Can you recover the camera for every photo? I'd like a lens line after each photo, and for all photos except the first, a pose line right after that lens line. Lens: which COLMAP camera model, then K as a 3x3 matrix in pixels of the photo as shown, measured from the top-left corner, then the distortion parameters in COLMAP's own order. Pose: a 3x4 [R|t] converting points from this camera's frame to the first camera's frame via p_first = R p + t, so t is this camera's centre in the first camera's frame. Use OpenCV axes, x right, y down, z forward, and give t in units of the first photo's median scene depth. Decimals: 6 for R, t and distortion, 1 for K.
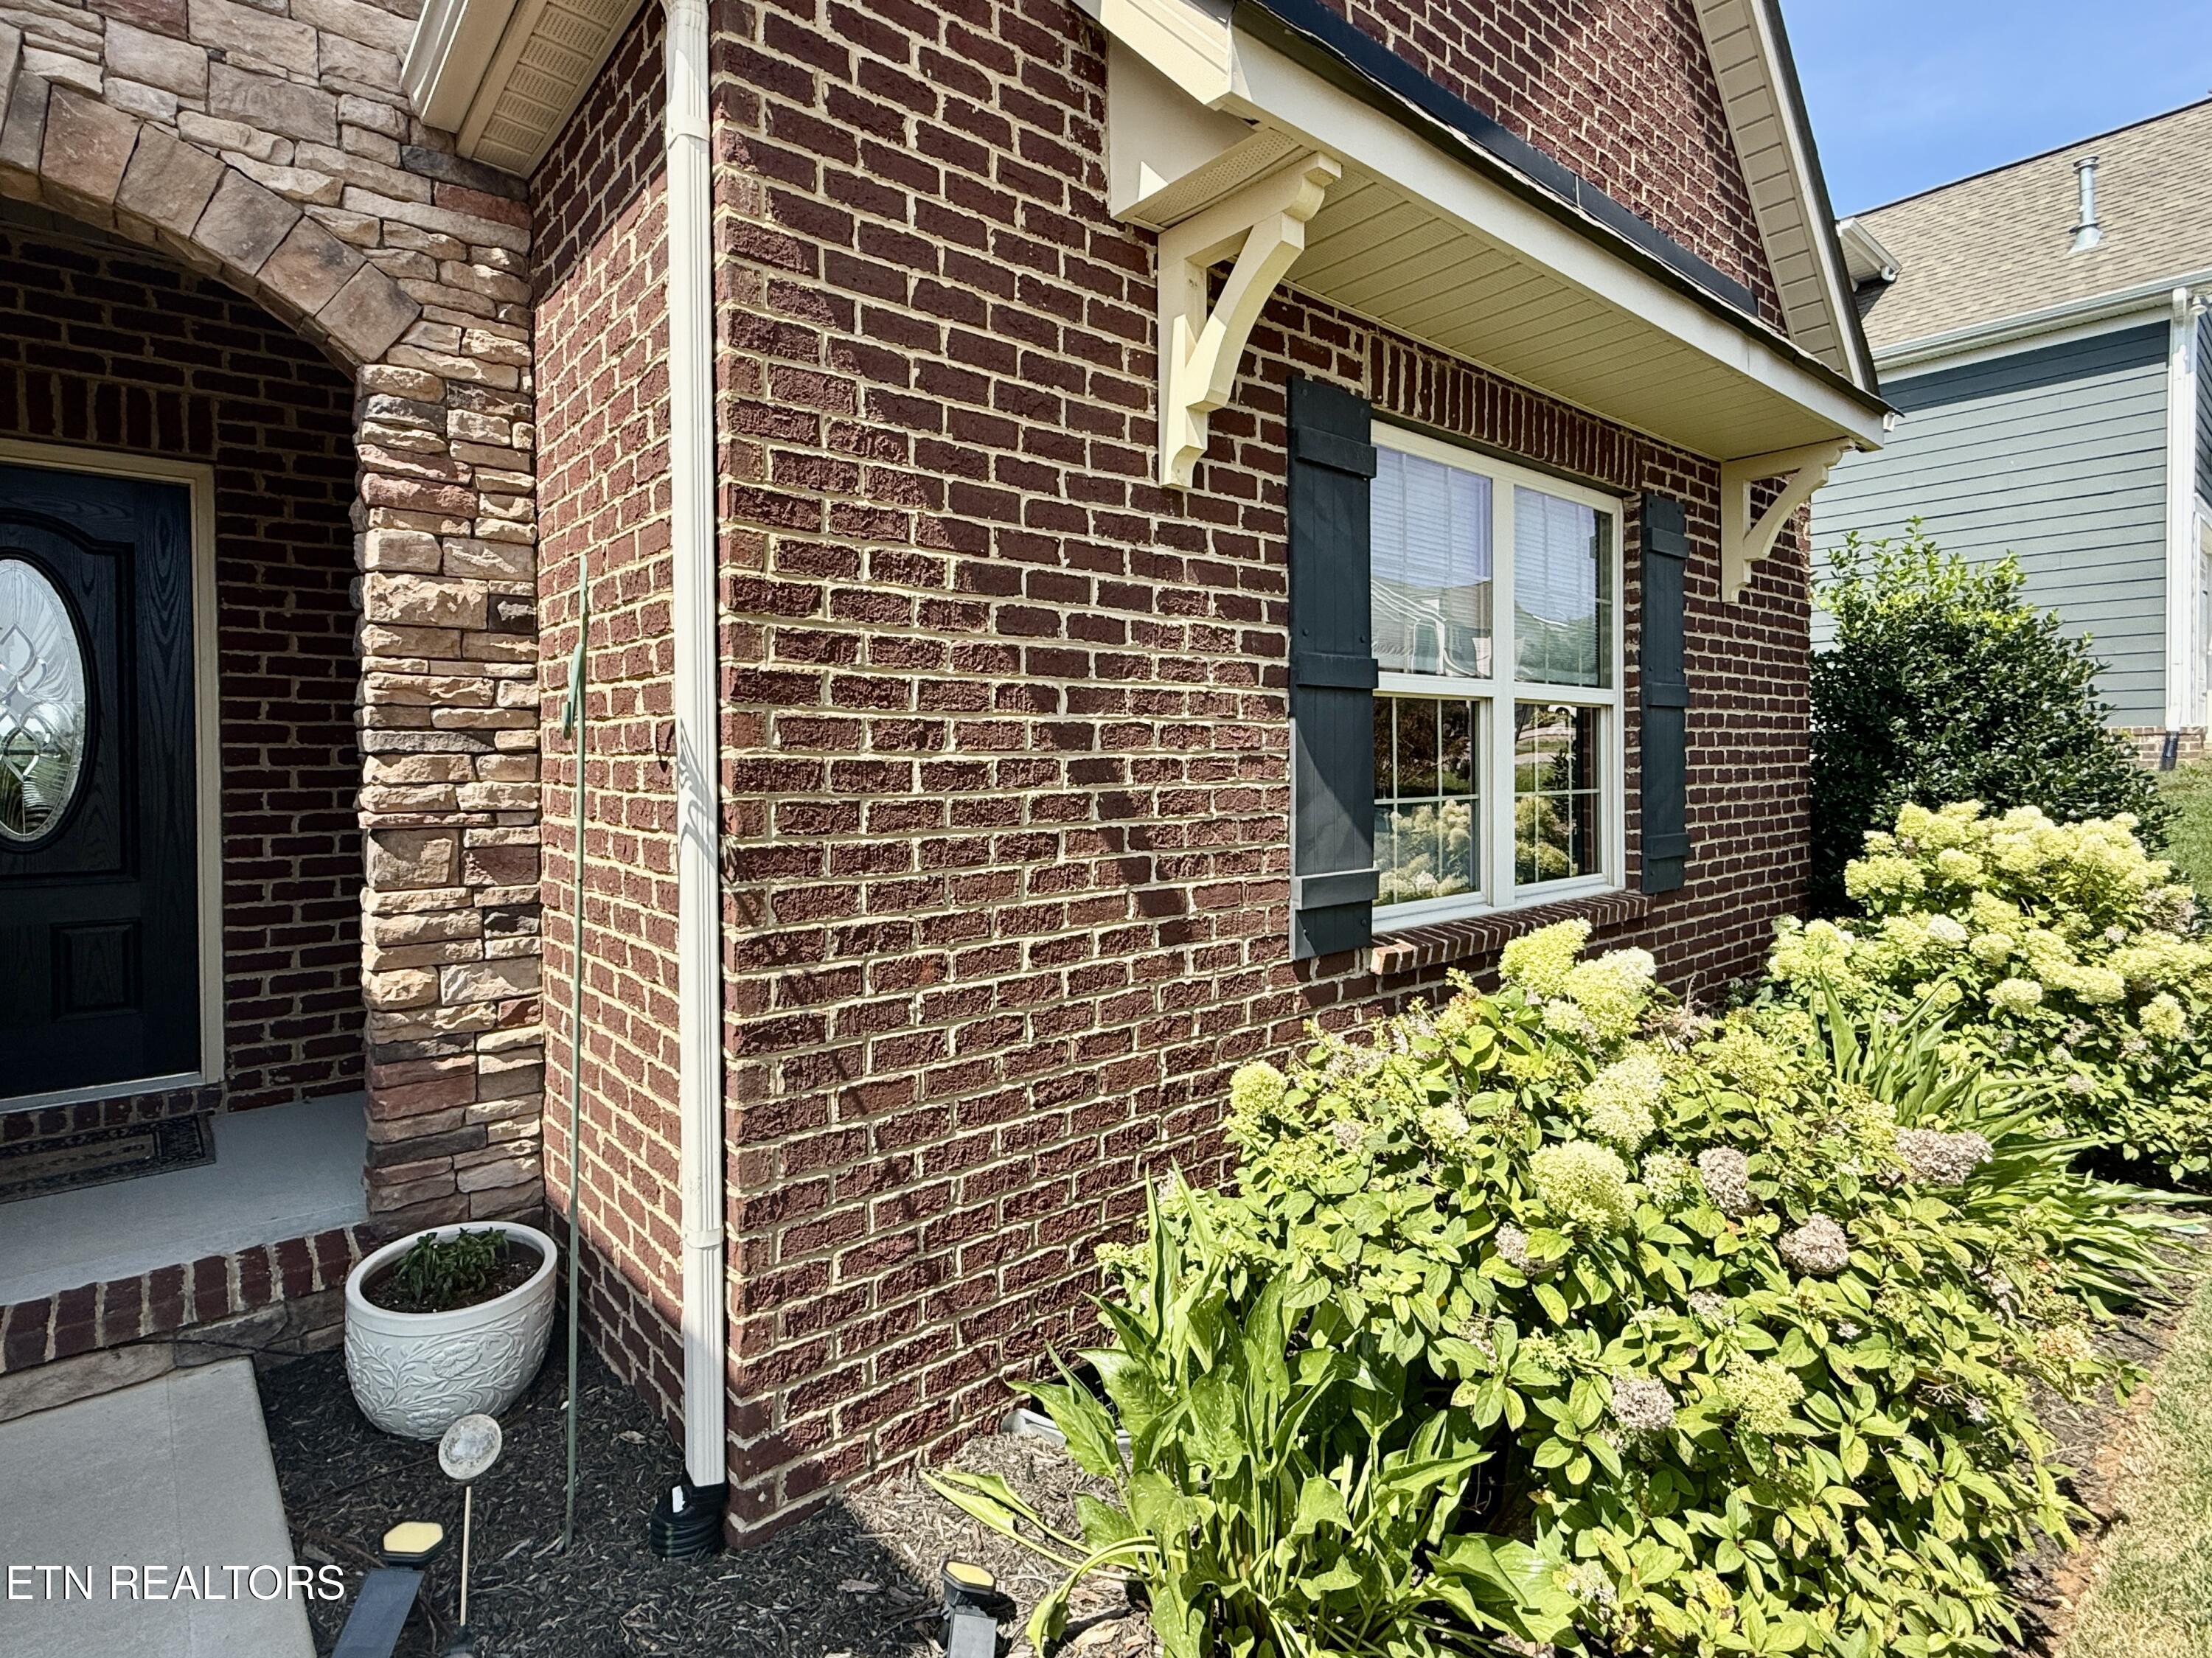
lens RADIAL K [[1118.5, 0, 1071.5], [0, 1118.5, 779.6], [0, 0, 1]] dist [0.000233, -0.000688]
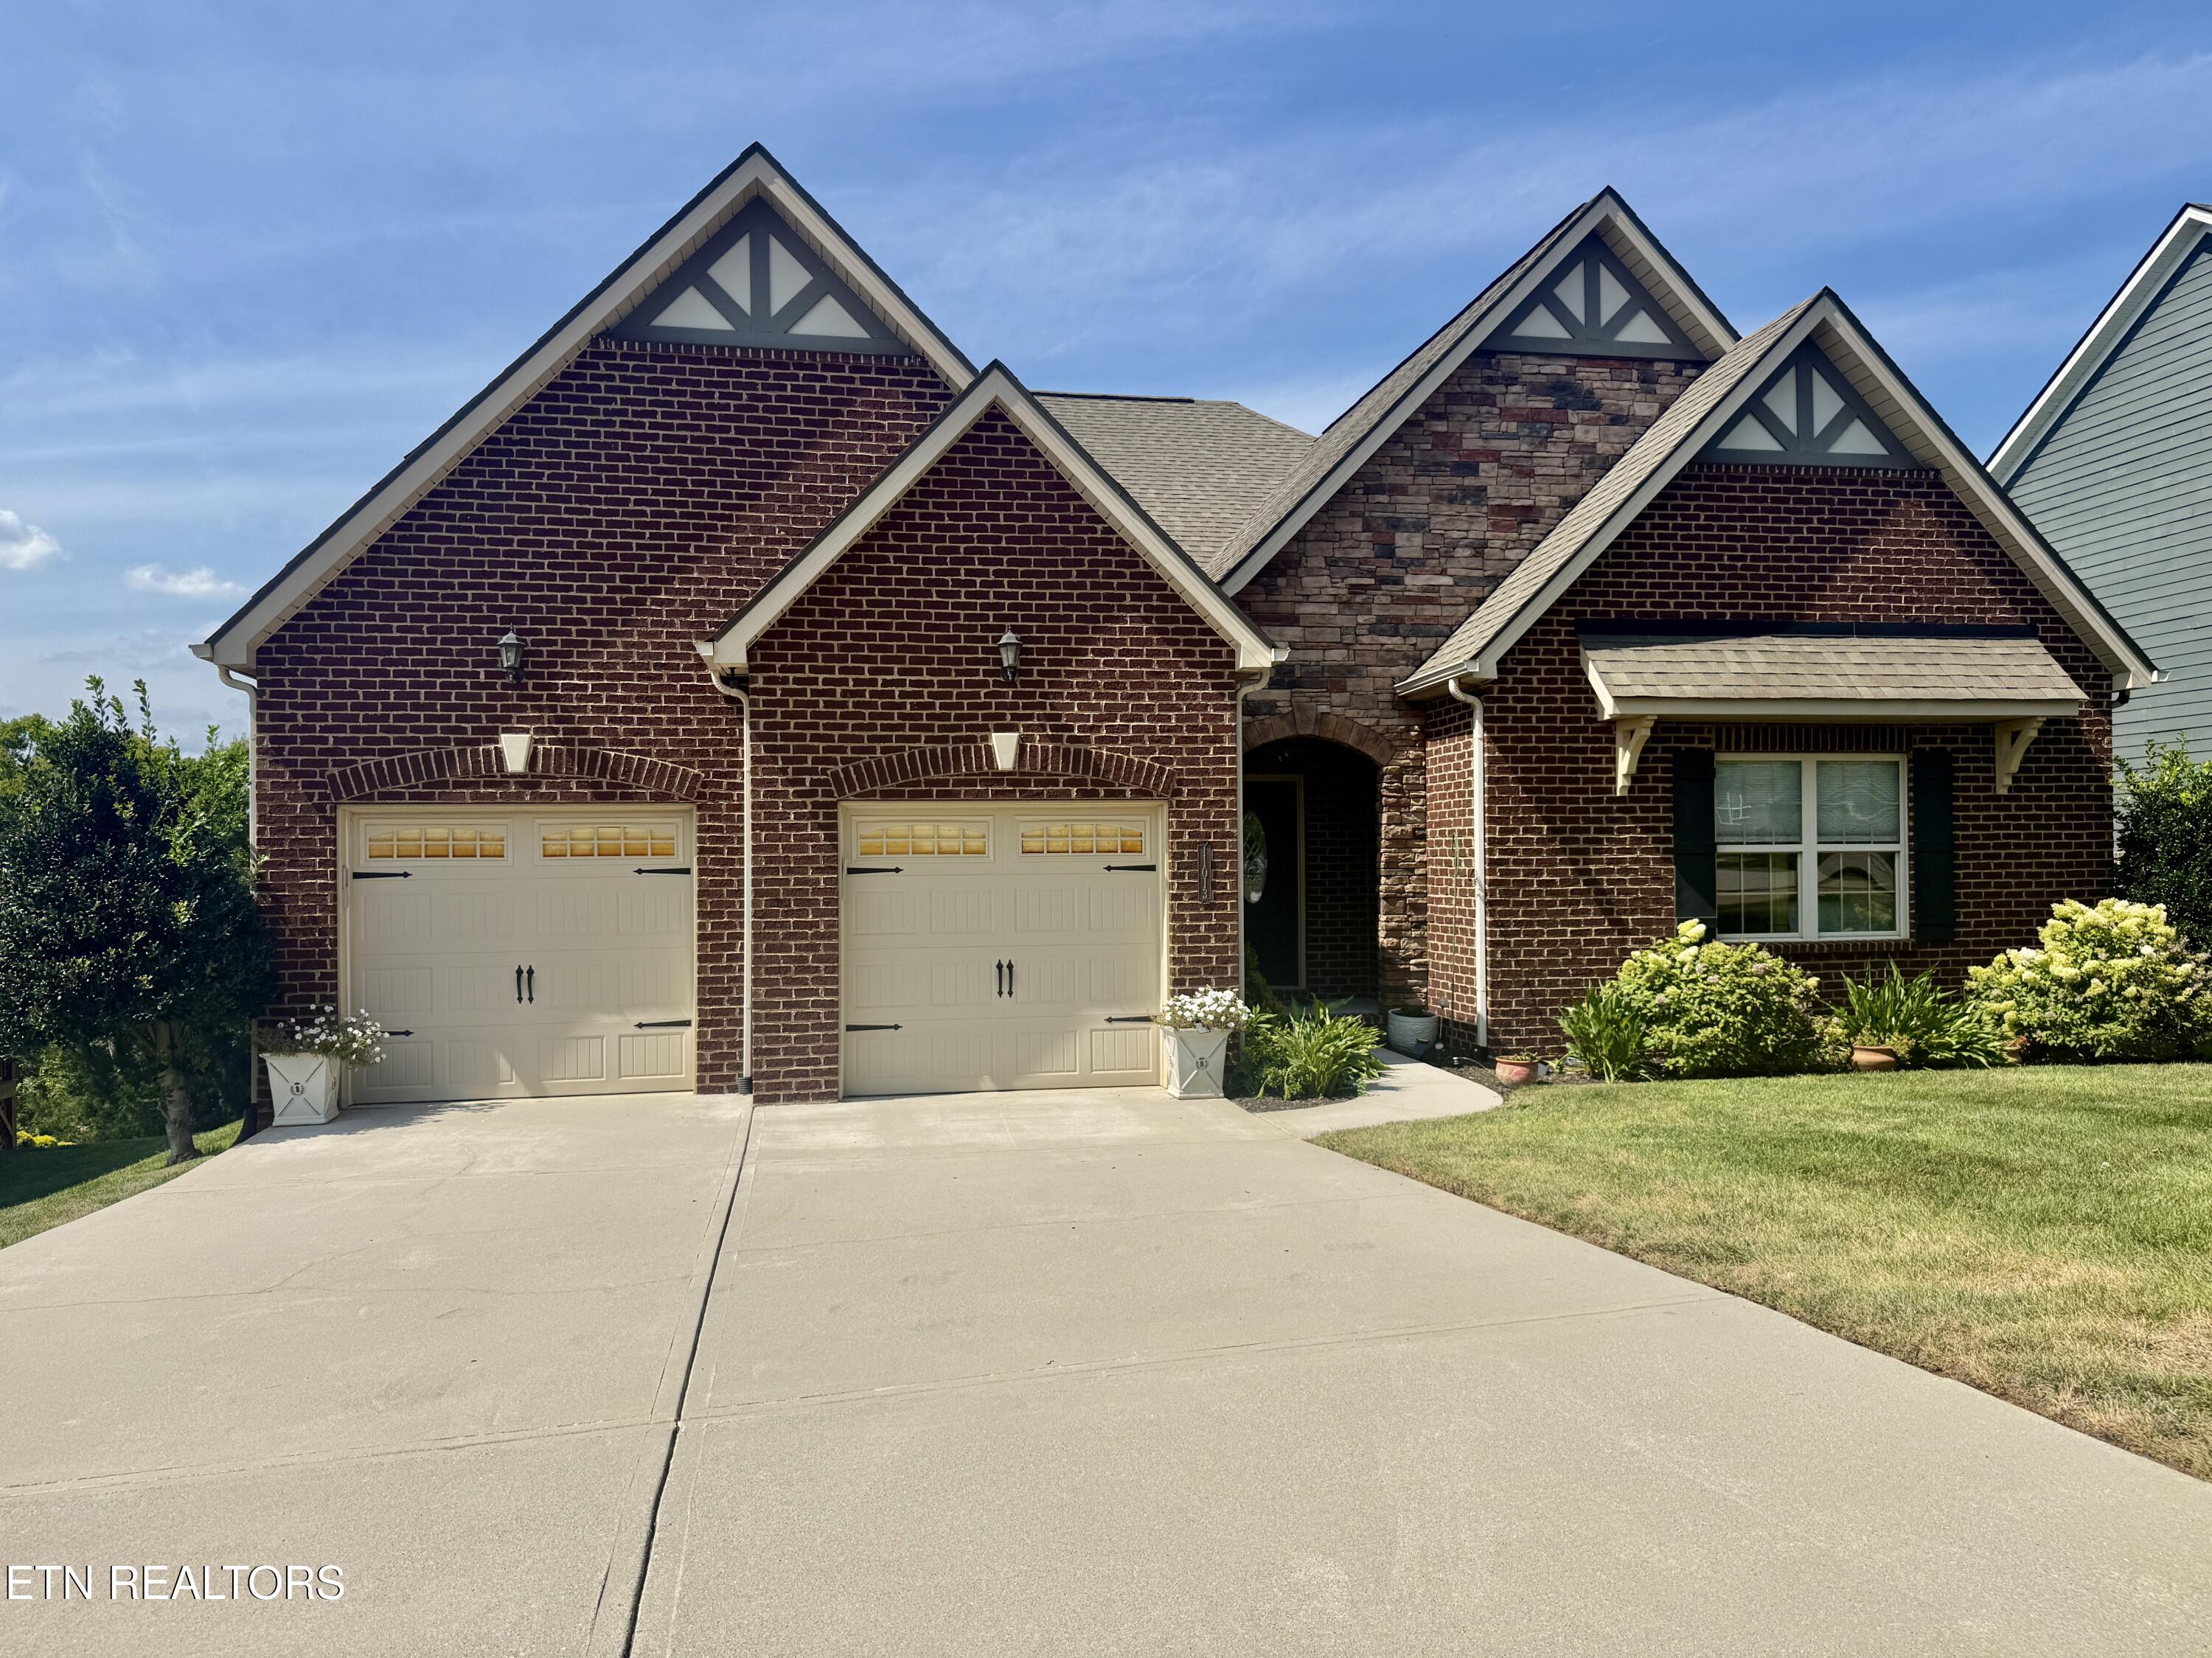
lens RADIAL K [[1529.6, 0, 1108.0], [0, 1529.6, 845.7], [0, 0, 1]] dist [0.175566, -0.366042]
pose [[0.870257, -0.007094, -0.492547, 0.984052], [-0.005976, 0.999671, -0.024958, 0.007812], [0.492561, 0.024663, 0.869928, -3.564502]]
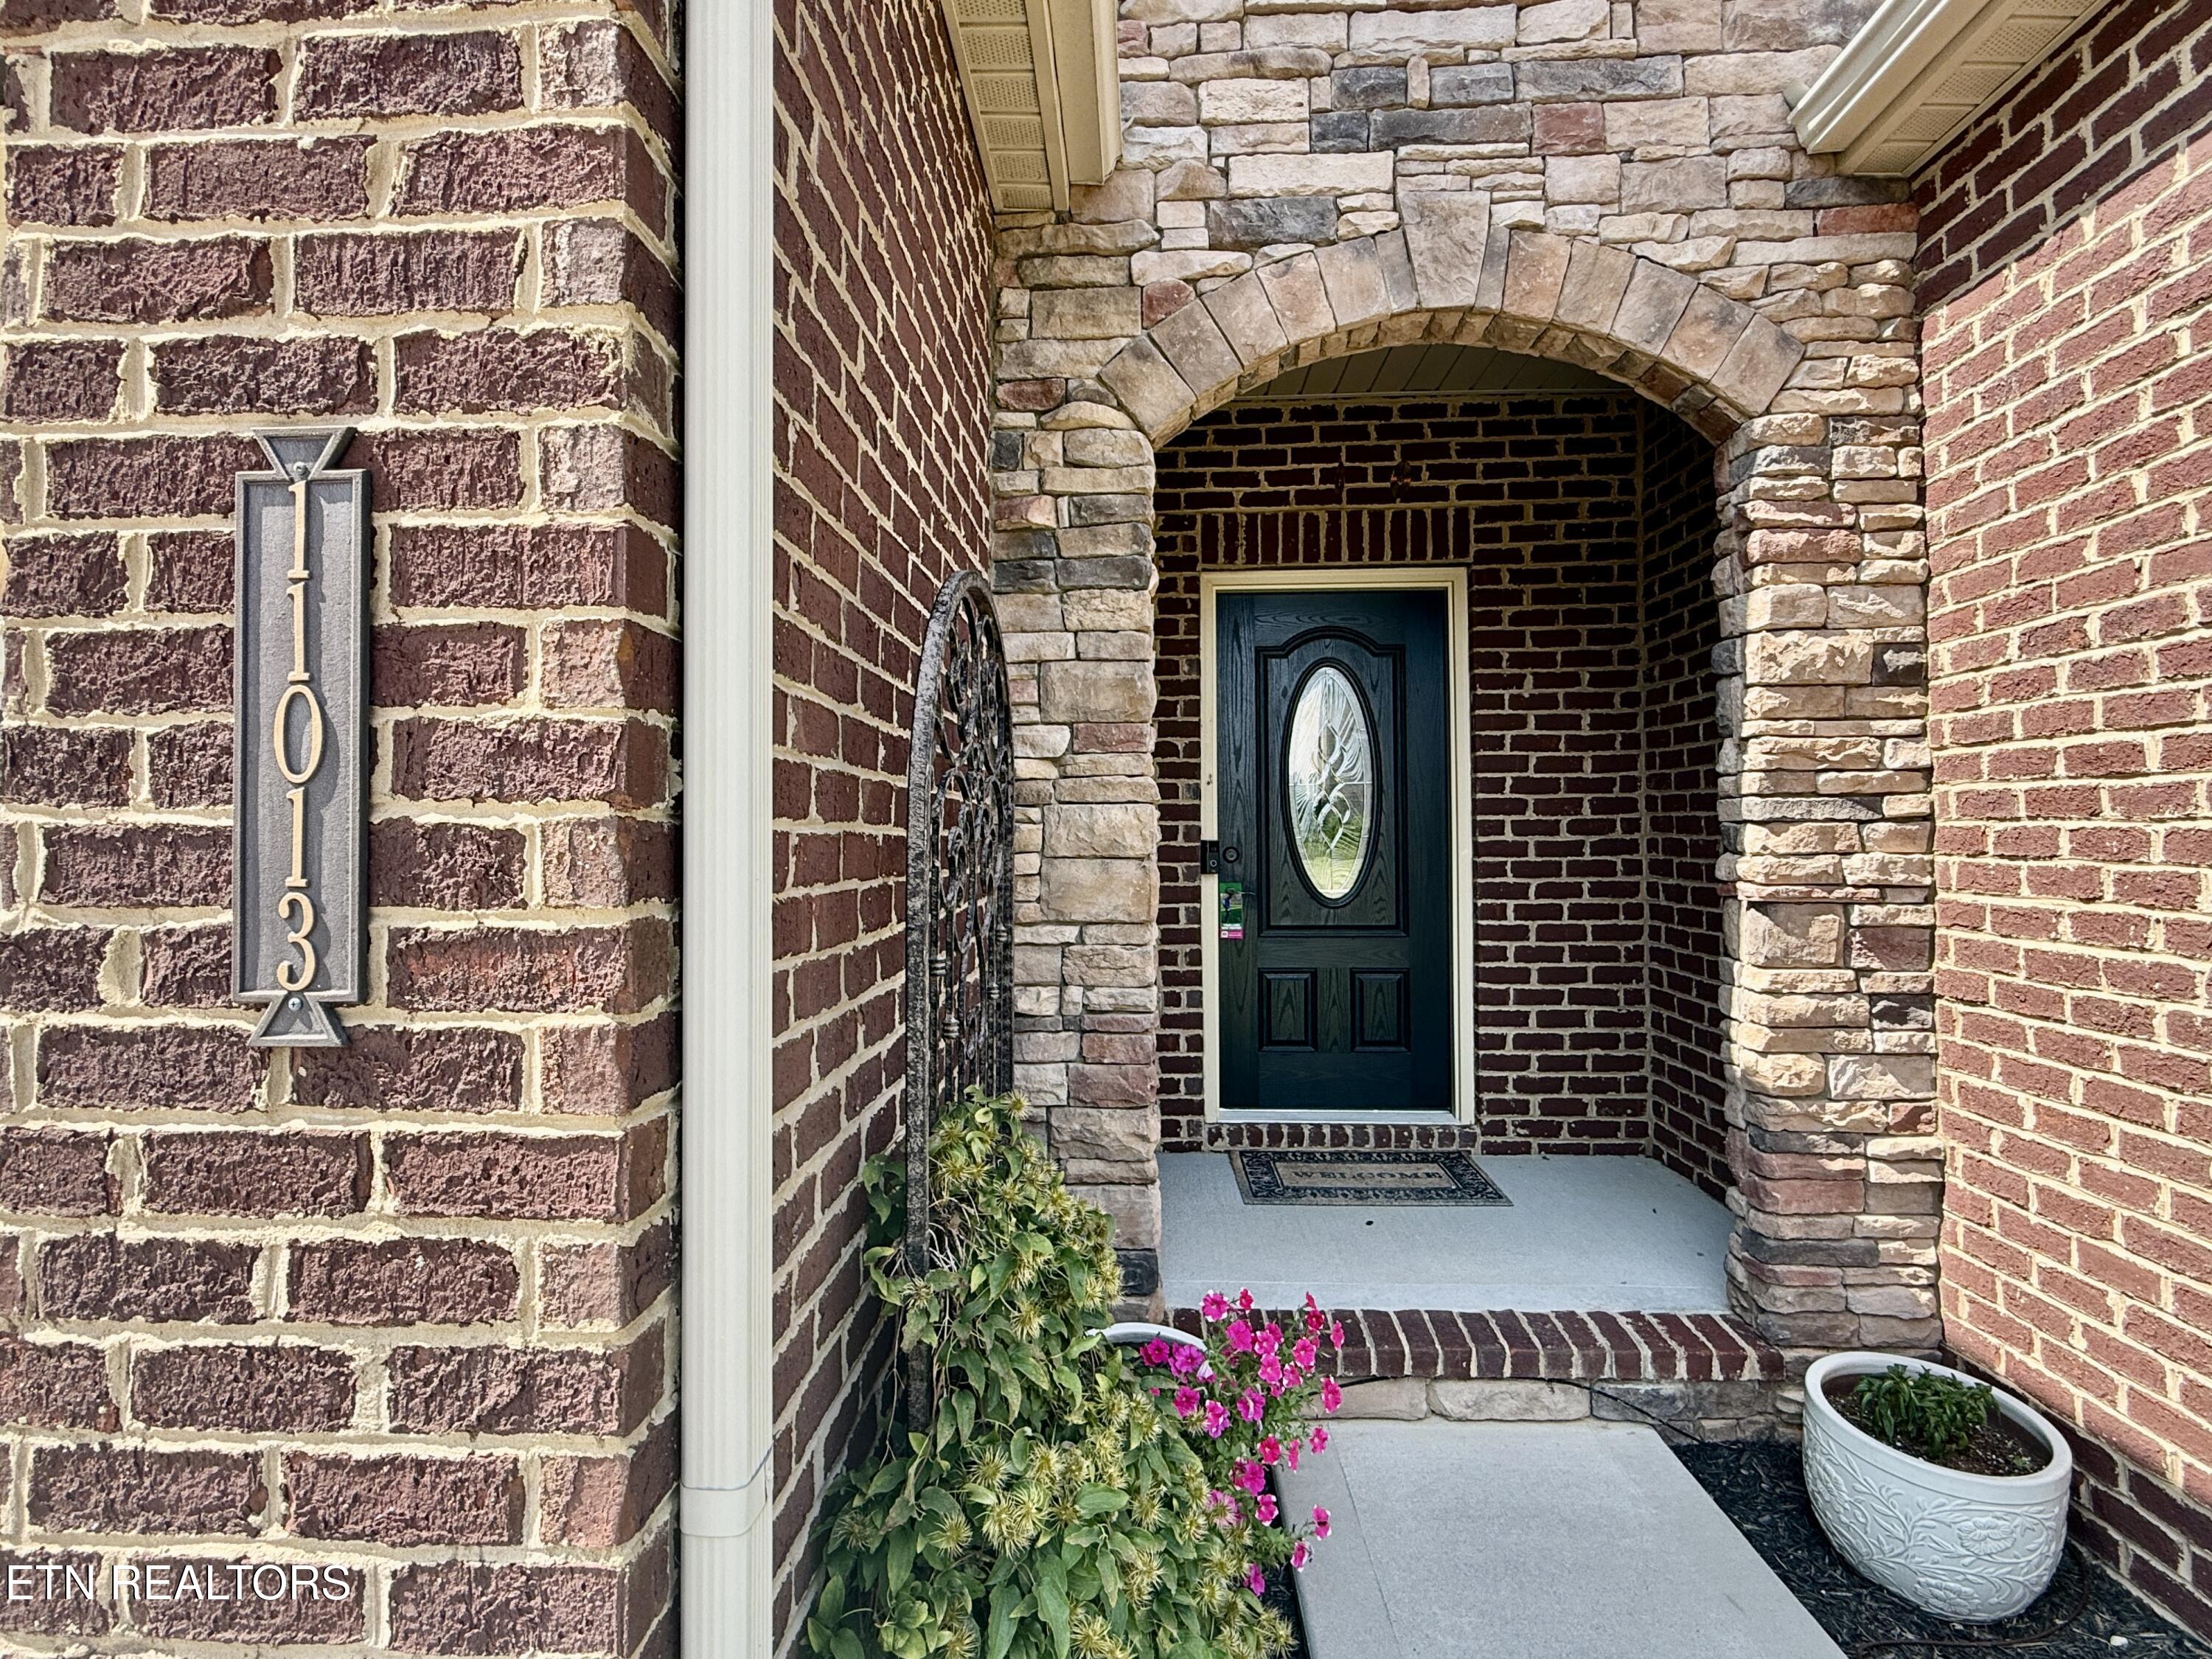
lens RADIAL K [[1102.2, 0, 1102.4], [0, 1102.2, 814.4], [0, 0, 1]] dist [-0.000568, -0.000477]
pose [[0.739379, -0.013129, -0.673162, -0.395995], [-0.010593, 0.999459, -0.031128, 0.005198], [0.673206, 0.030146, 0.738840, -0.067938]]
